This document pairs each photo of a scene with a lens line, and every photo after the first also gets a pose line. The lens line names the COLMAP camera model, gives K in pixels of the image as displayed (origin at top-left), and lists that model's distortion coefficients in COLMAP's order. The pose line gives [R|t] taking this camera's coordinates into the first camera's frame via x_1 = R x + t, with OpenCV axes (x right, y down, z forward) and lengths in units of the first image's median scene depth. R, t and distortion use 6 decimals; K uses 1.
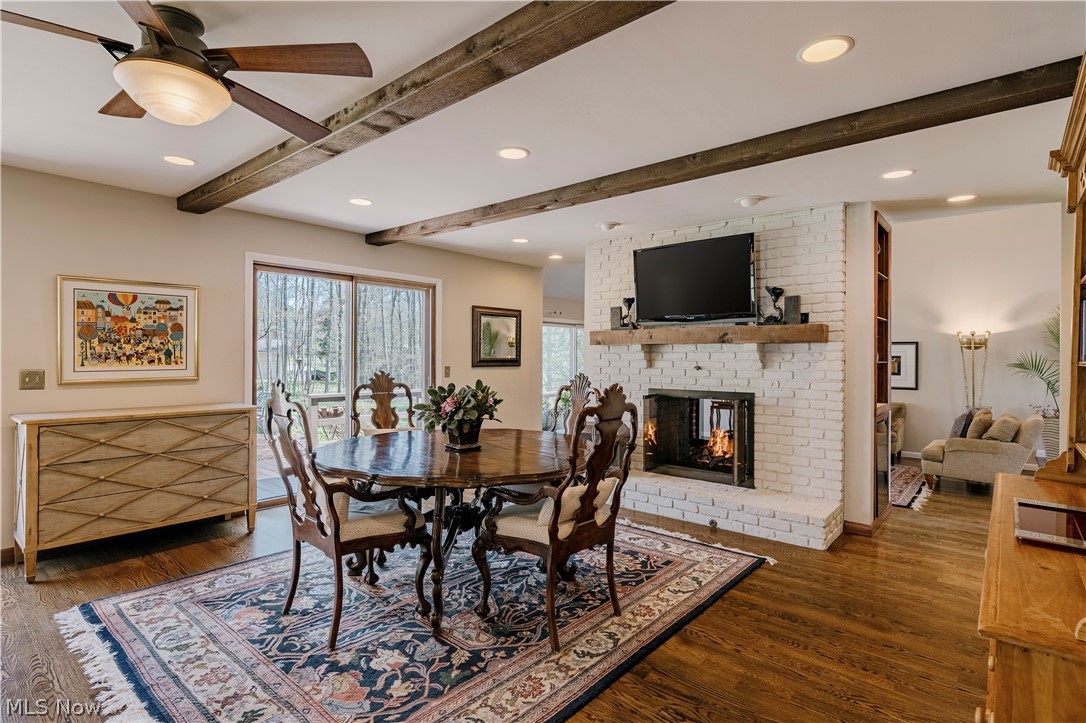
lens RADIAL K [[542.8, 0, 553.5], [0, 542.8, 356.2], [0, 0, 1]] dist [-0.004028, -0.003044]
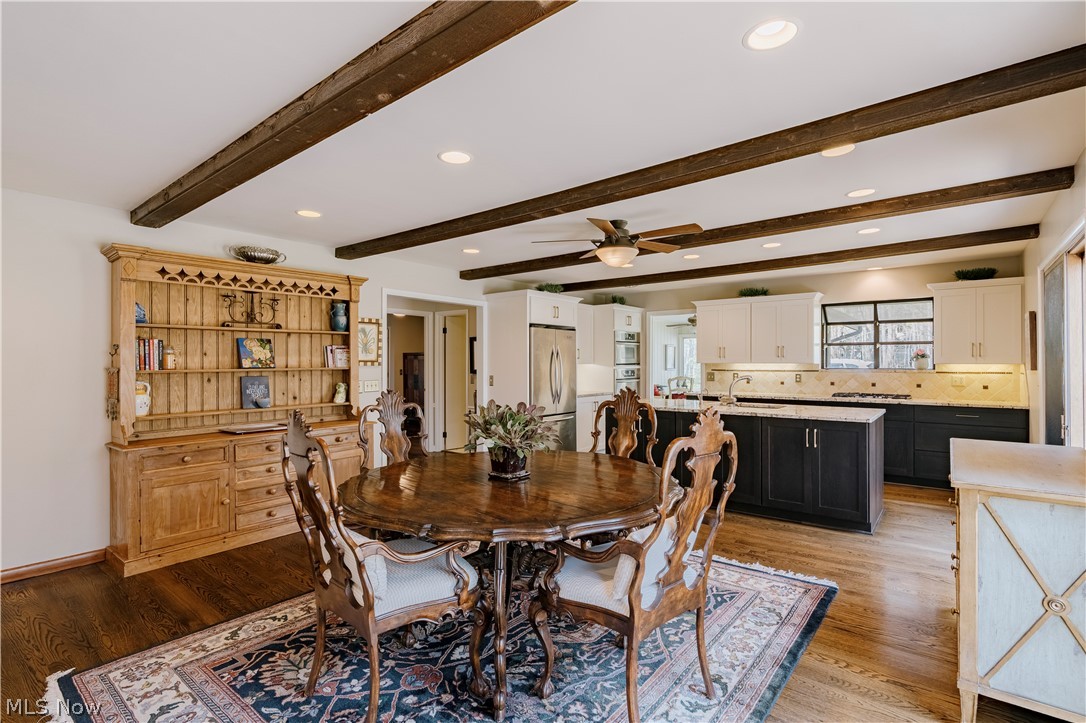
lens RADIAL K [[499.6, 0, 547.0], [0, 499.6, 362.1], [0, 0, 1]] dist [-0.013031, 0.001004]
pose [[-0.999649, -0.004403, -0.026132, -0.162525], [-0.004400, 0.999990, -0.000158, -0.011496], [0.026132, -0.000043, -0.999658, 1.425012]]
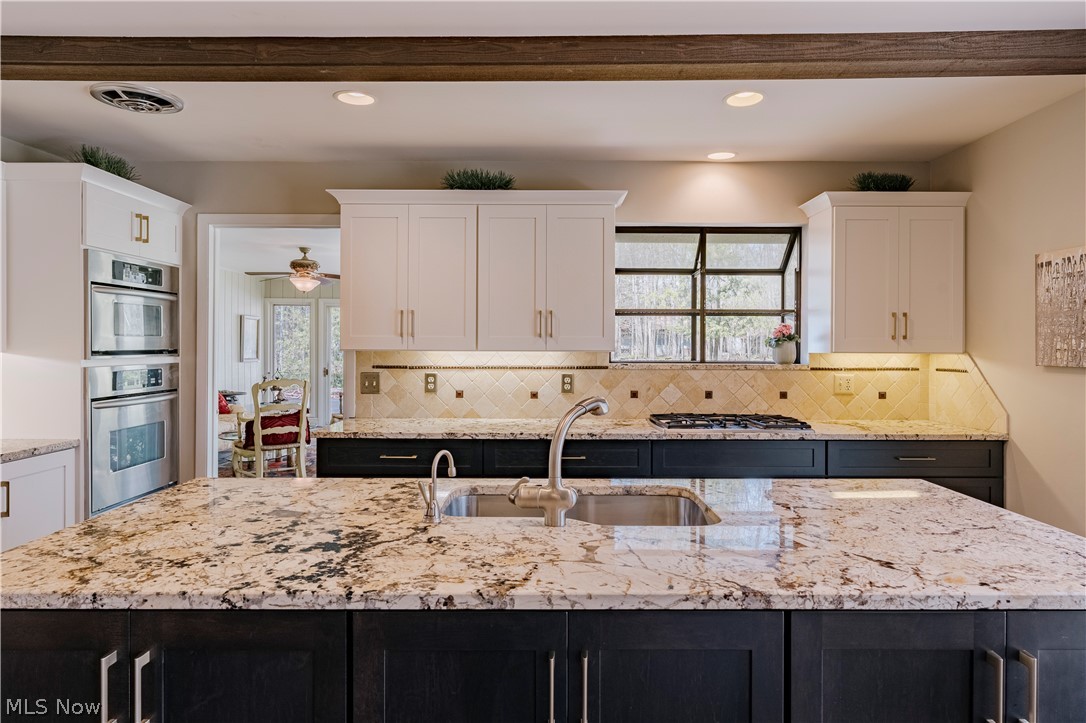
lens RADIAL K [[653.7, 0, 535.7], [0, 653.7, 350.8], [0, 0, 1]] dist [-0.007154, -0.000548]
pose [[-0.770081, -0.005877, -0.637919, -0.382695], [-0.008163, 0.999966, 0.000642, -0.012135], [0.637894, 0.005702, -0.770103, 0.499457]]
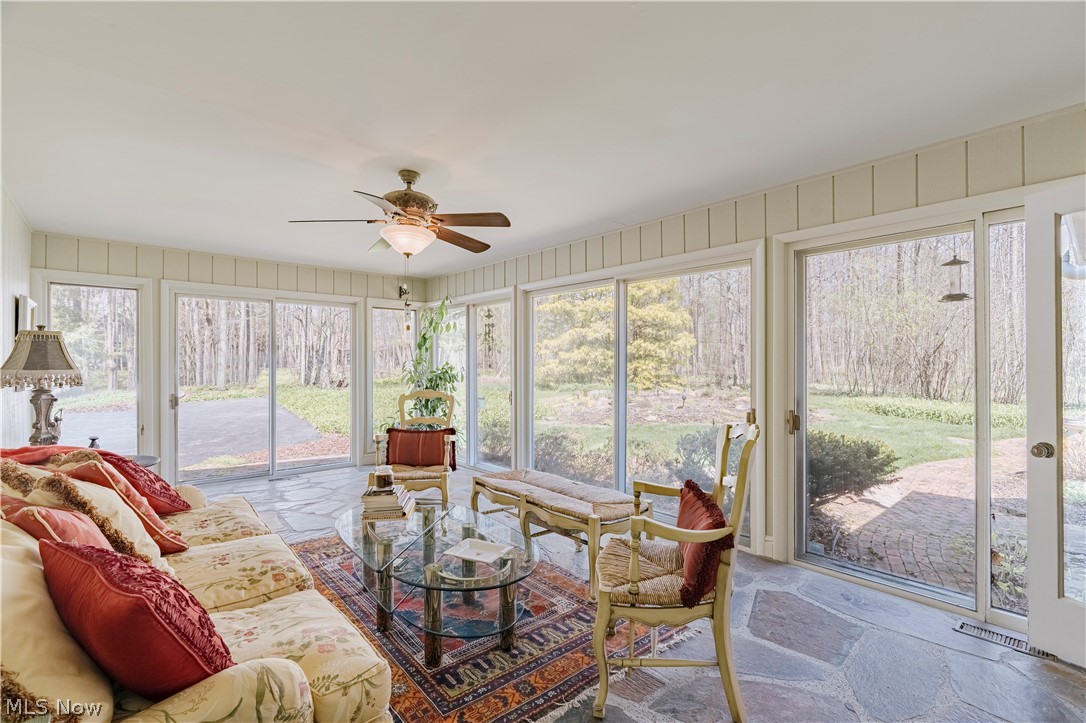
lens RADIAL K [[499.6, 0, 540.6], [0, 499.6, 361.4], [0, 0, 1]] dist [-0.013031, 0.001004]
pose [[-0.164479, -0.004534, -0.986370, -0.352839], [0.000813, 0.999988, -0.004732, -0.009938], [0.986380, -0.001580, -0.164473, -1.086104]]
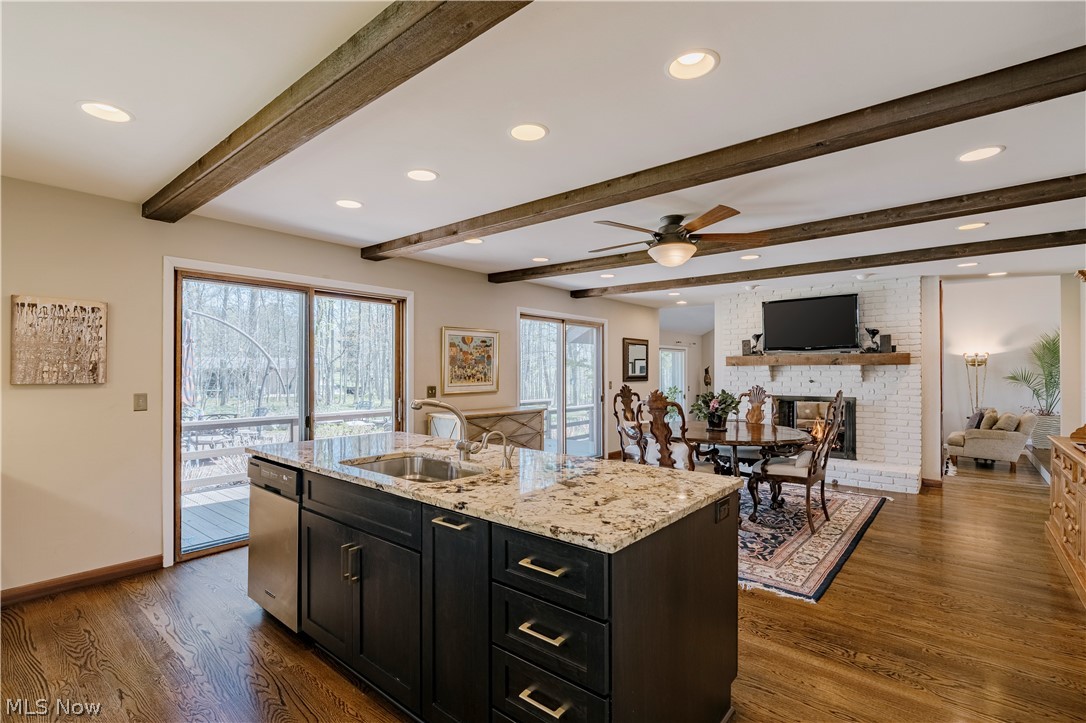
lens RADIAL K [[499.6, 0, 537.8], [0, 499.6, 366.0], [0, 0, 1]] dist [-0.013031, 0.001004]
pose [[0.999970, -0.007249, -0.002817, -0.561180], [0.007217, 0.999912, -0.011095, -0.012559], [0.002897, 0.011074, 0.999934, -0.432981]]
